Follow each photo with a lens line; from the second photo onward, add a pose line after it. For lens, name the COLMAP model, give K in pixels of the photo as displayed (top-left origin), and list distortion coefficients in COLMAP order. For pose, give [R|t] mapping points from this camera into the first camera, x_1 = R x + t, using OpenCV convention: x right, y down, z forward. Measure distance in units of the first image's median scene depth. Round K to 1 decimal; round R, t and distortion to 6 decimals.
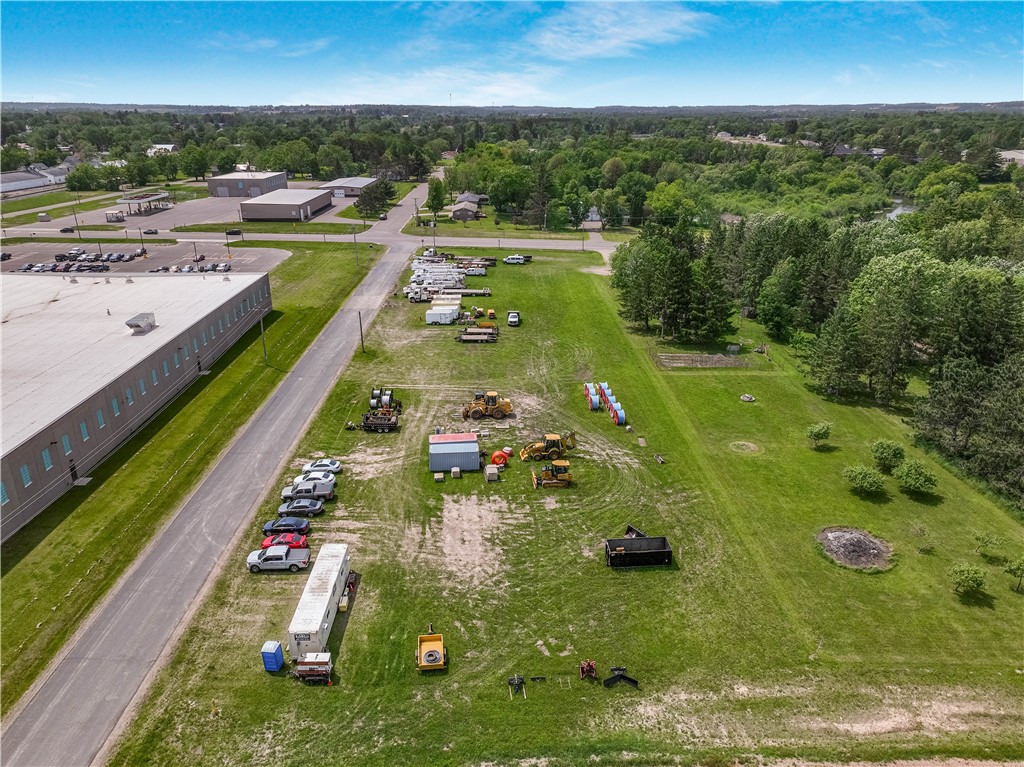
lens RADIAL K [[718.3, 0, 514.6], [0, 718.3, 385.6], [0, 0, 1]] dist [0.001268, 0.015976]
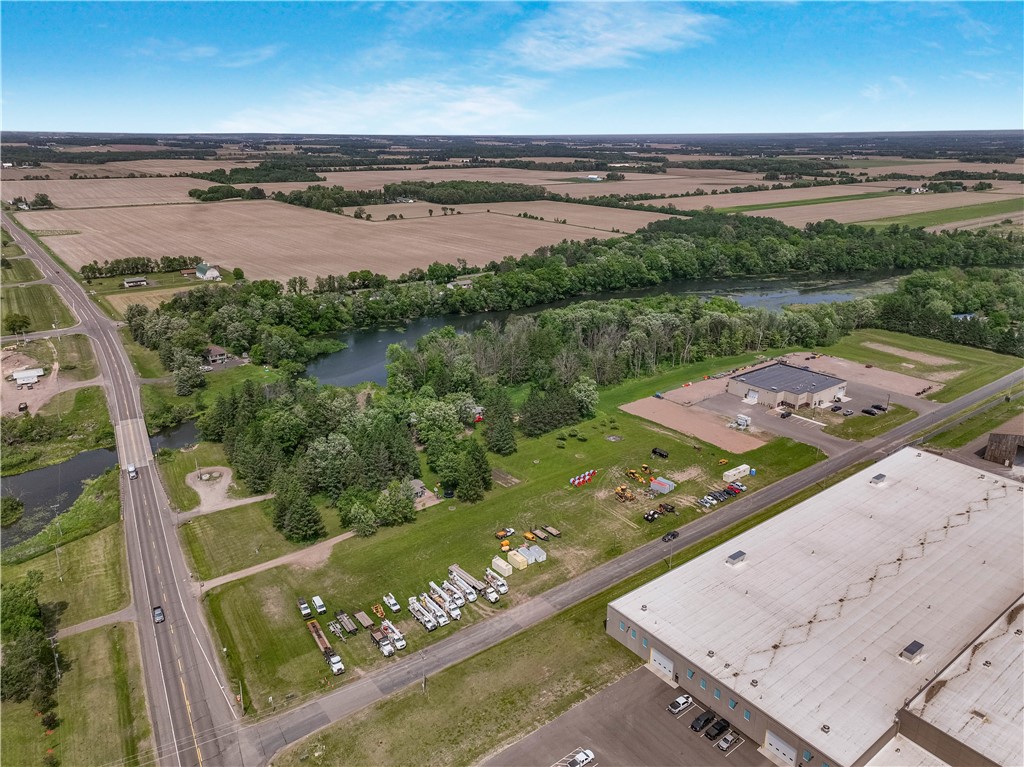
lens RADIAL K [[710.8, 0, 516.1], [0, 710.8, 399.2], [0, 0, 1]] dist [0.007099, 0.007870]
pose [[-0.599063, -0.279518, 0.750329, -1.689370], [0.288508, 0.798791, 0.527916, -1.761603], [-0.746918, 0.532731, -0.397883, 2.303475]]
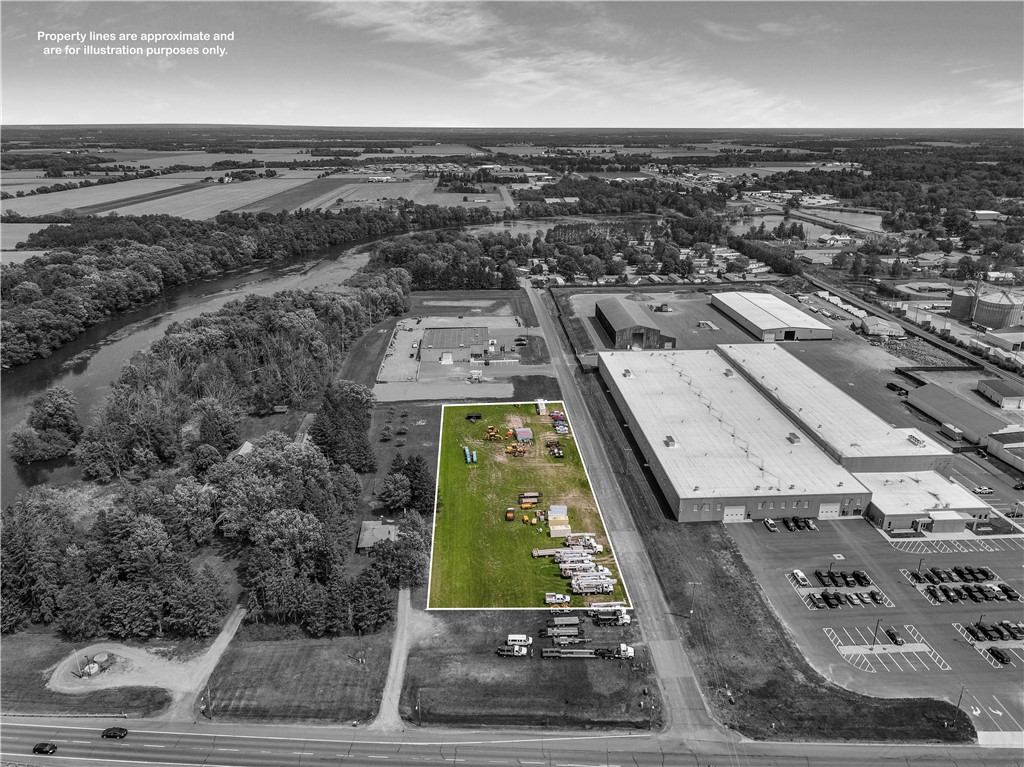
lens RADIAL K [[718.3, 0, 514.6], [0, 718.3, 385.6], [0, 0, 1]] dist [0.001268, 0.015976]
pose [[-0.999080, 0.017015, -0.039364, 0.074738], [-0.013011, 0.754389, 0.656298, -2.122925], [0.040862, 0.656207, -0.753474, 3.205895]]
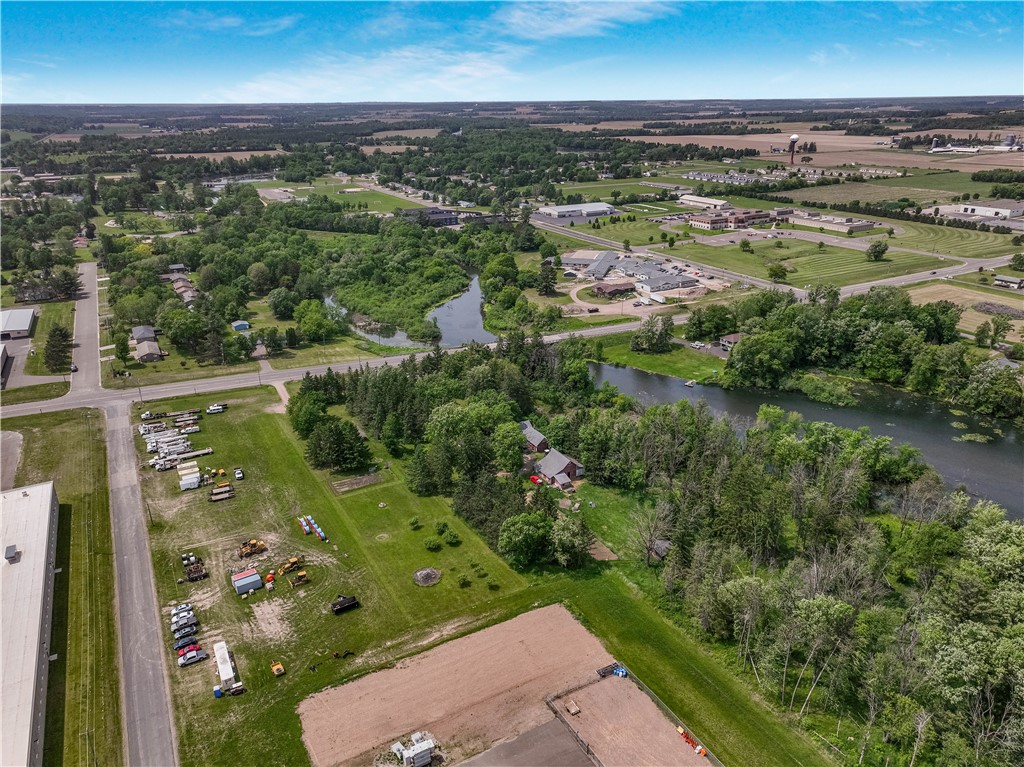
lens RADIAL K [[718.3, 0, 514.6], [0, 718.3, 385.6], [0, 0, 1]] dist [0.001268, 0.015976]
pose [[0.880629, -0.179551, 0.438467, -0.208315], [0.175976, 0.983166, 0.049167, -0.420180], [-0.439914, 0.033862, 0.897401, -1.193376]]
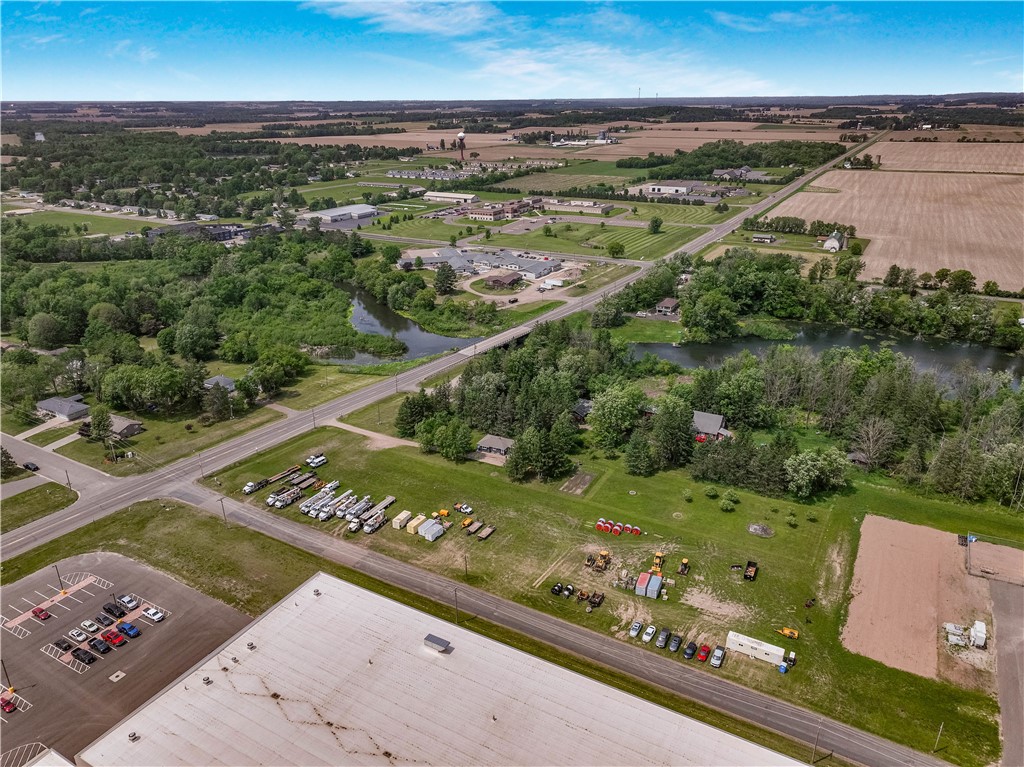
lens RADIAL K [[710.8, 0, 516.1], [0, 710.8, 399.2], [0, 0, 1]] dist [0.007099, 0.007870]
pose [[0.502667, -0.338822, 0.795314, -1.668902], [0.317177, 0.928117, 0.194932, -0.893816], [-0.804192, 0.154269, 0.574001, 0.066284]]
